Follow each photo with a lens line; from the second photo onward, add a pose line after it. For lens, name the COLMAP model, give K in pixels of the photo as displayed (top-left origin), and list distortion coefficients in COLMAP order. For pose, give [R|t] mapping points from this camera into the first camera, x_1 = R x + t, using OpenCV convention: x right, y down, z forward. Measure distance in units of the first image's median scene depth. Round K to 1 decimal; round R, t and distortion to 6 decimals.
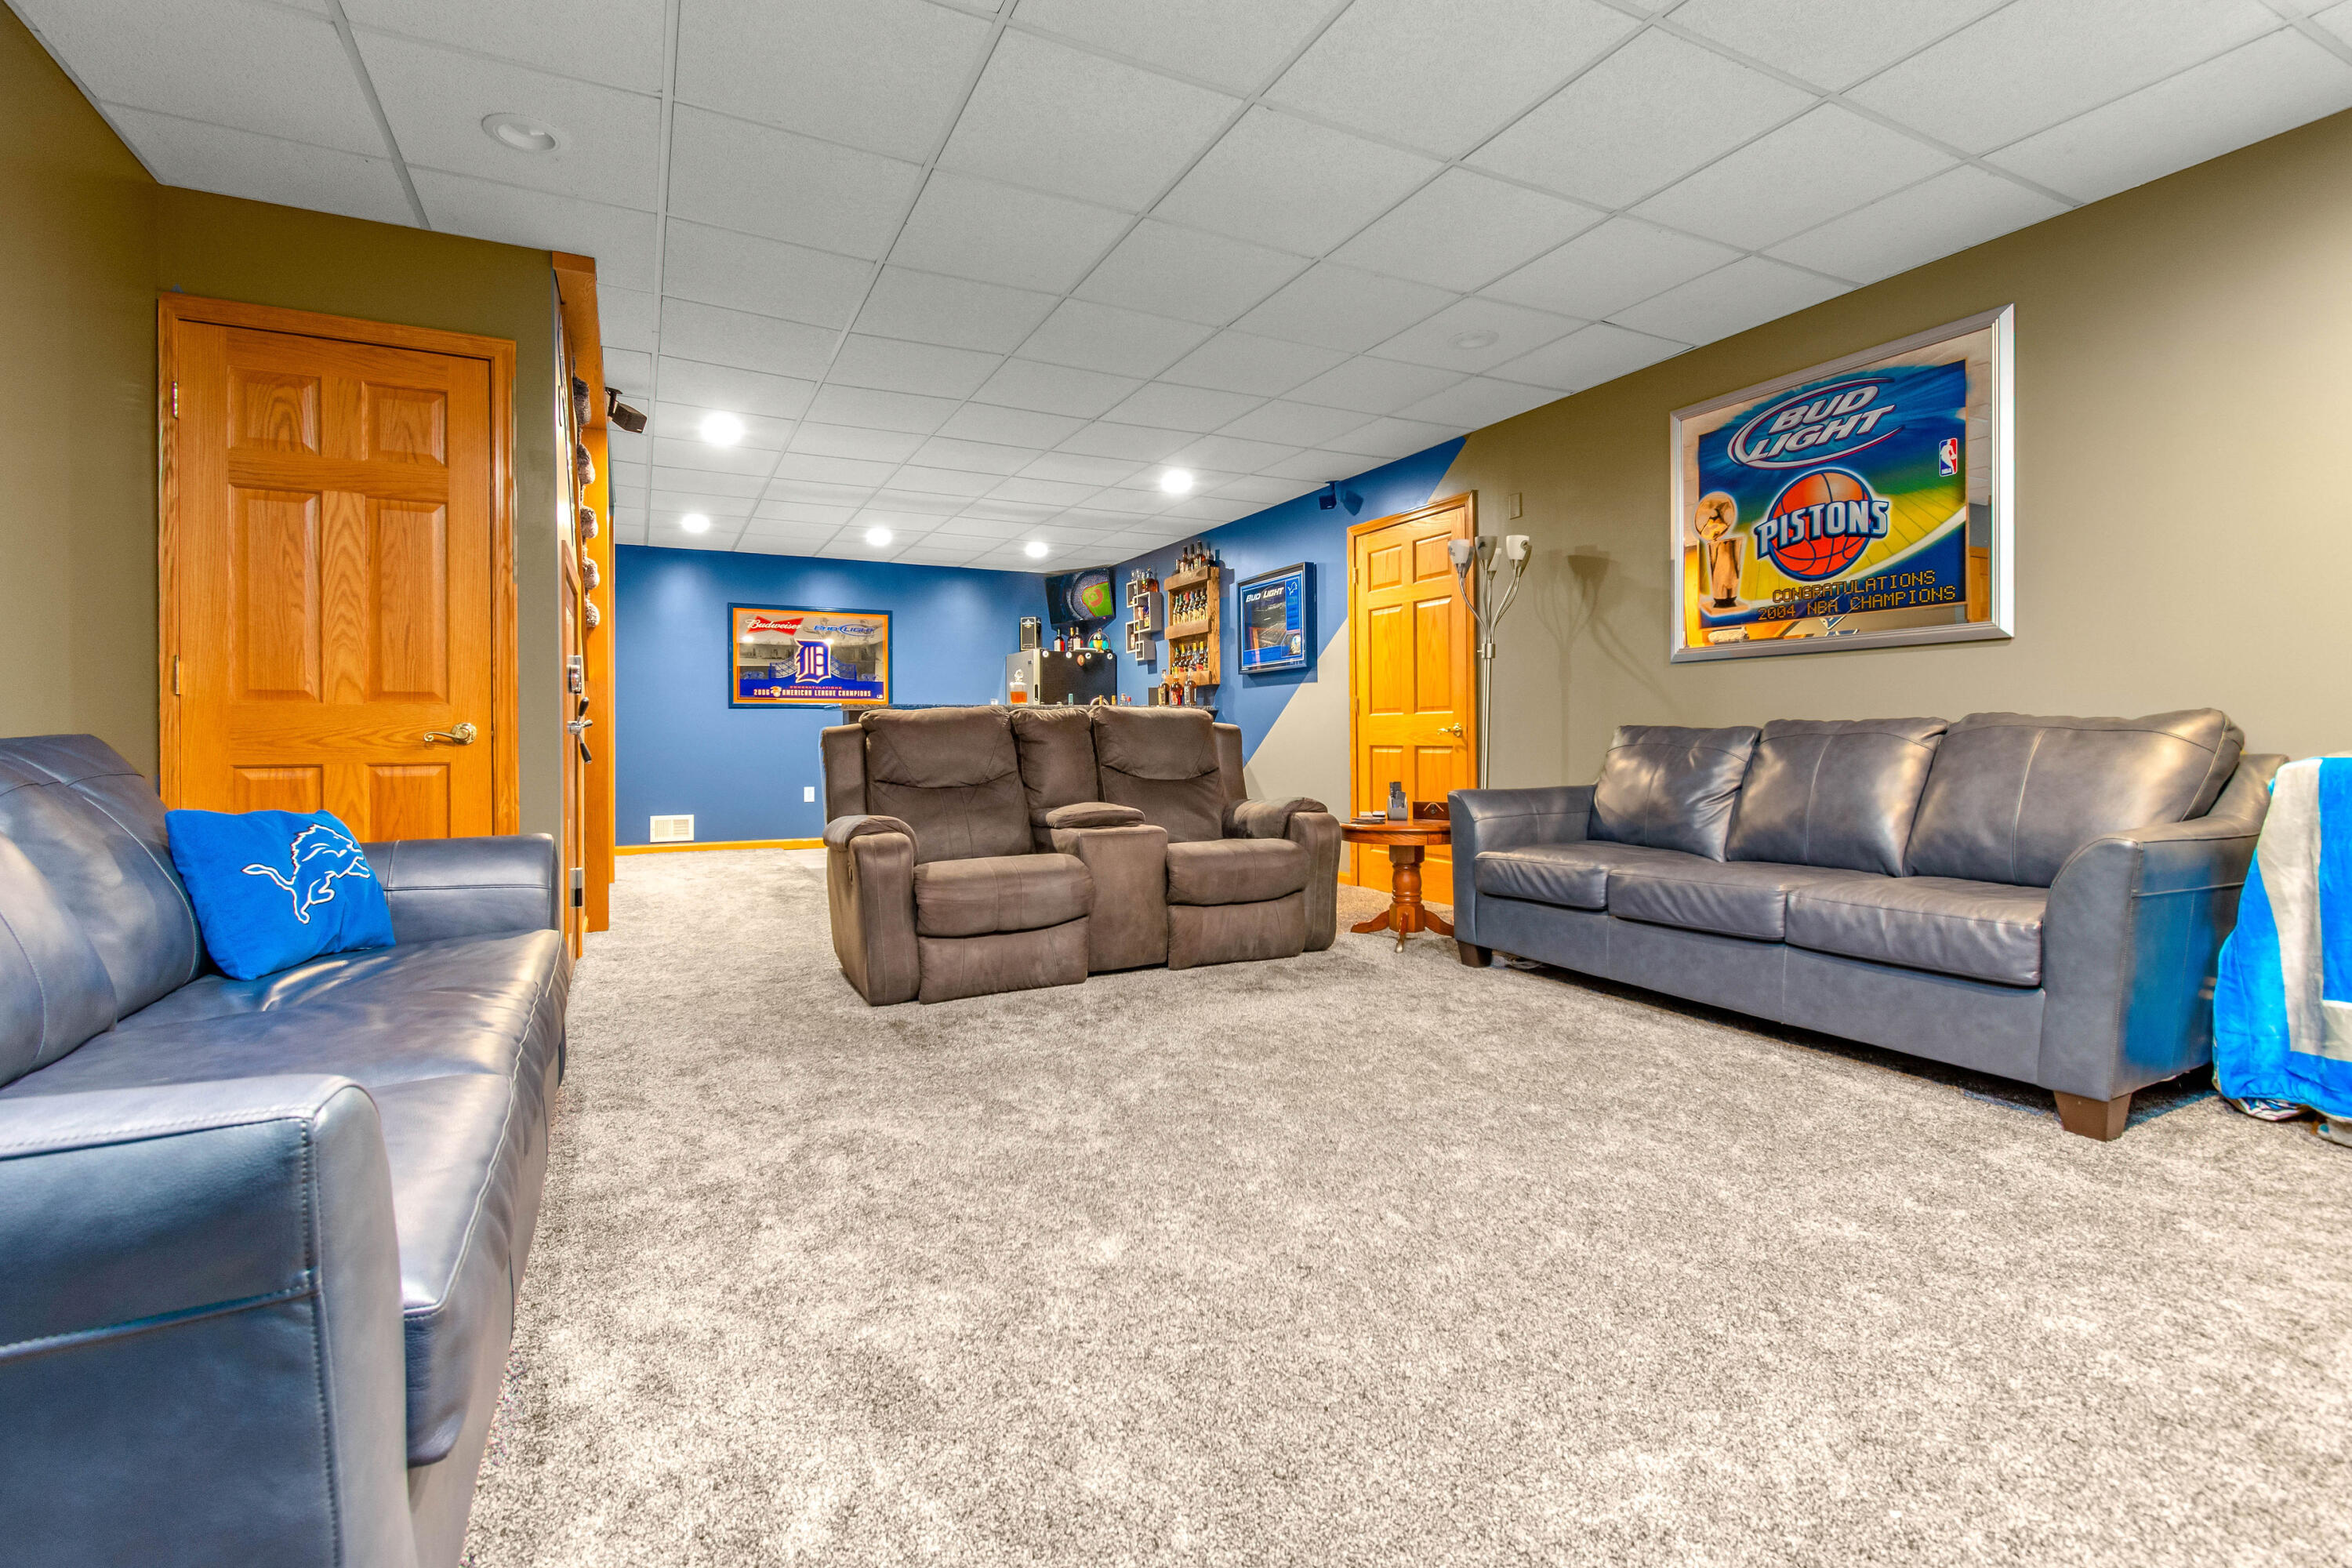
lens RADIAL K [[1067.2, 0, 1172.9], [0, 1067.2, 769.7], [0, 0, 1]] dist [0.001306, -0.001388]
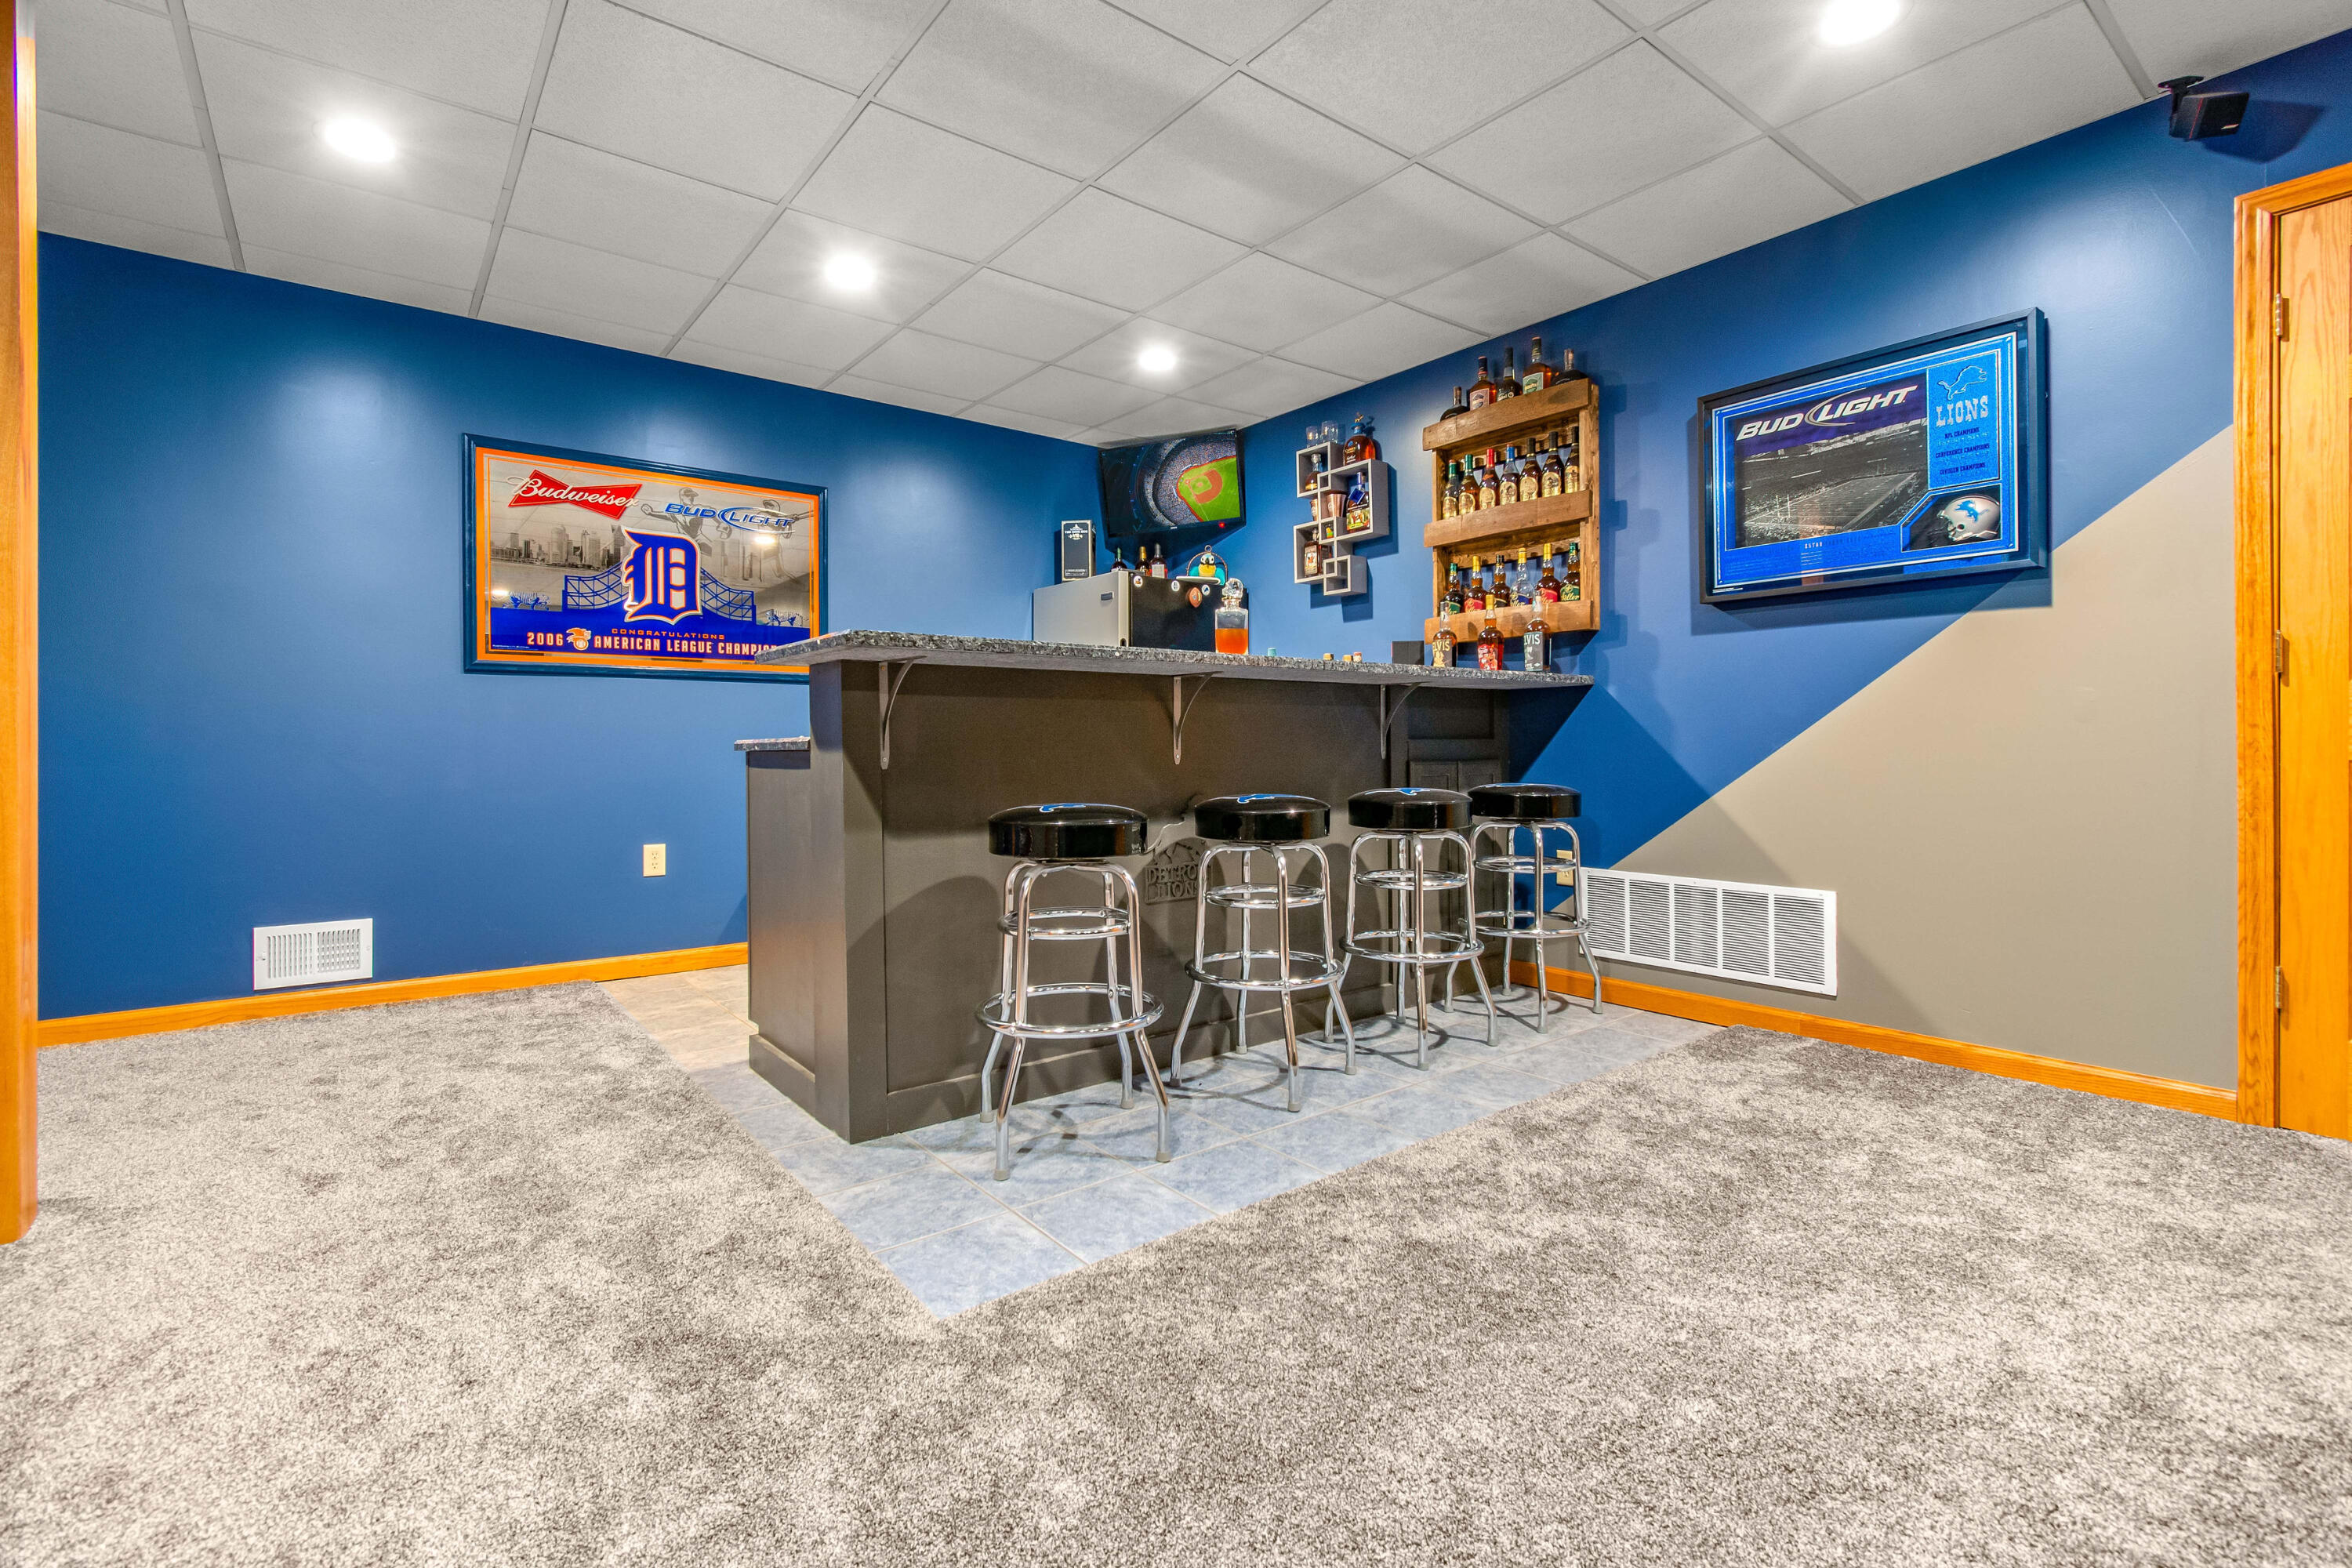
lens RADIAL K [[1067.2, 0, 1177.2], [0, 1067.2, 767.5], [0, 0, 1]] dist [0.001306, -0.001388]
pose [[0.982201, -0.001171, 0.187827, -0.204787], [0.002992, 0.999951, -0.009408, -0.012834], [-0.187807, 0.009803, 0.982157, 0.500077]]
